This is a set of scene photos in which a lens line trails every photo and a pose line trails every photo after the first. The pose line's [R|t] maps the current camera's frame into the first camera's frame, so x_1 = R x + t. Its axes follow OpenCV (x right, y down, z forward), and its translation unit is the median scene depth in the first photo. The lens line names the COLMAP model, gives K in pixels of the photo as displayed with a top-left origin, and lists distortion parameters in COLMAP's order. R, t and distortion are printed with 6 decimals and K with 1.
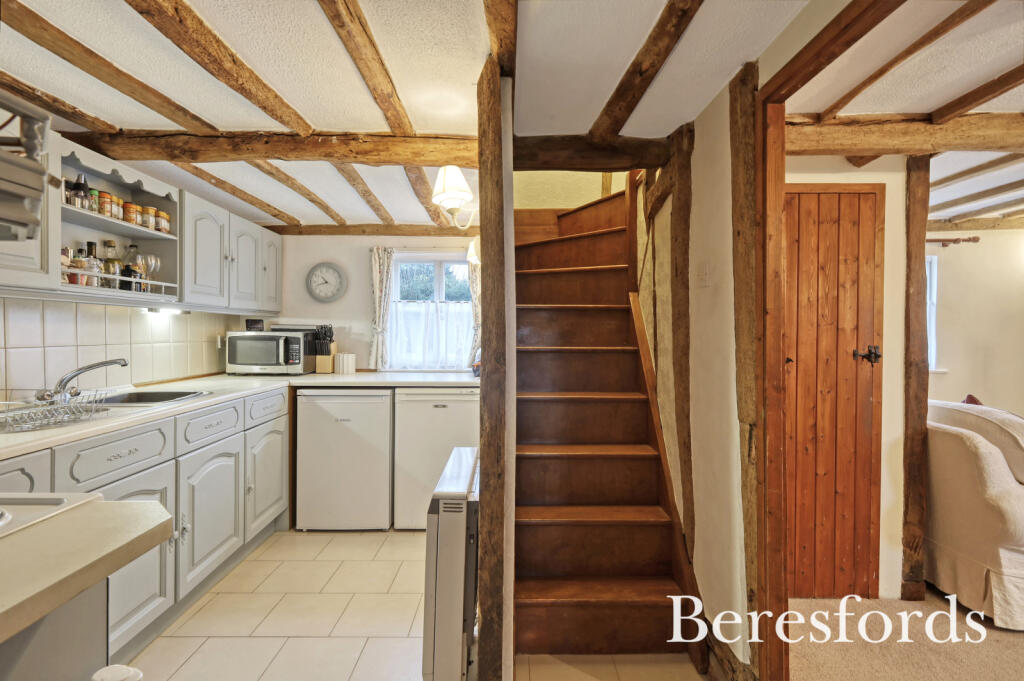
lens RADIAL K [[493.1, 0, 512.0], [0, 493.1, 340.5], [0, 0, 1]] dist [-0.001225, 0.000103]
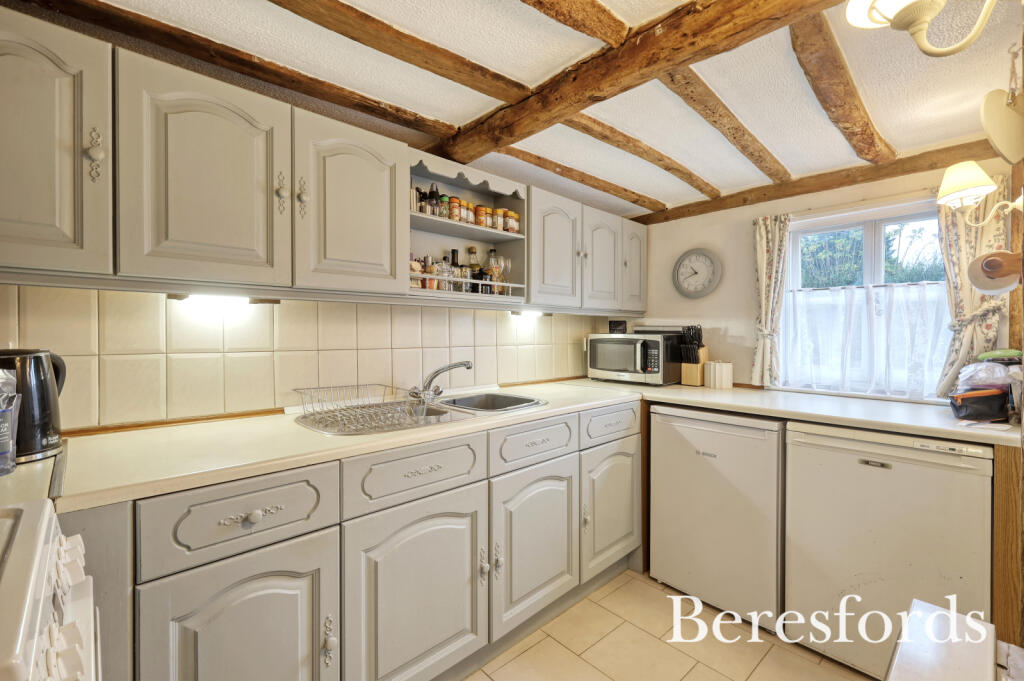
lens RADIAL K [[447.3, 0, 513.1], [0, 447.3, 332.3], [0, 0, 1]] dist [0.004655, -0.000038]
pose [[0.677005, -0.002177, -0.735975, -0.051874], [-0.012485, 0.999818, -0.014442, -0.008307], [0.735872, 0.018966, 0.676854, 0.380884]]
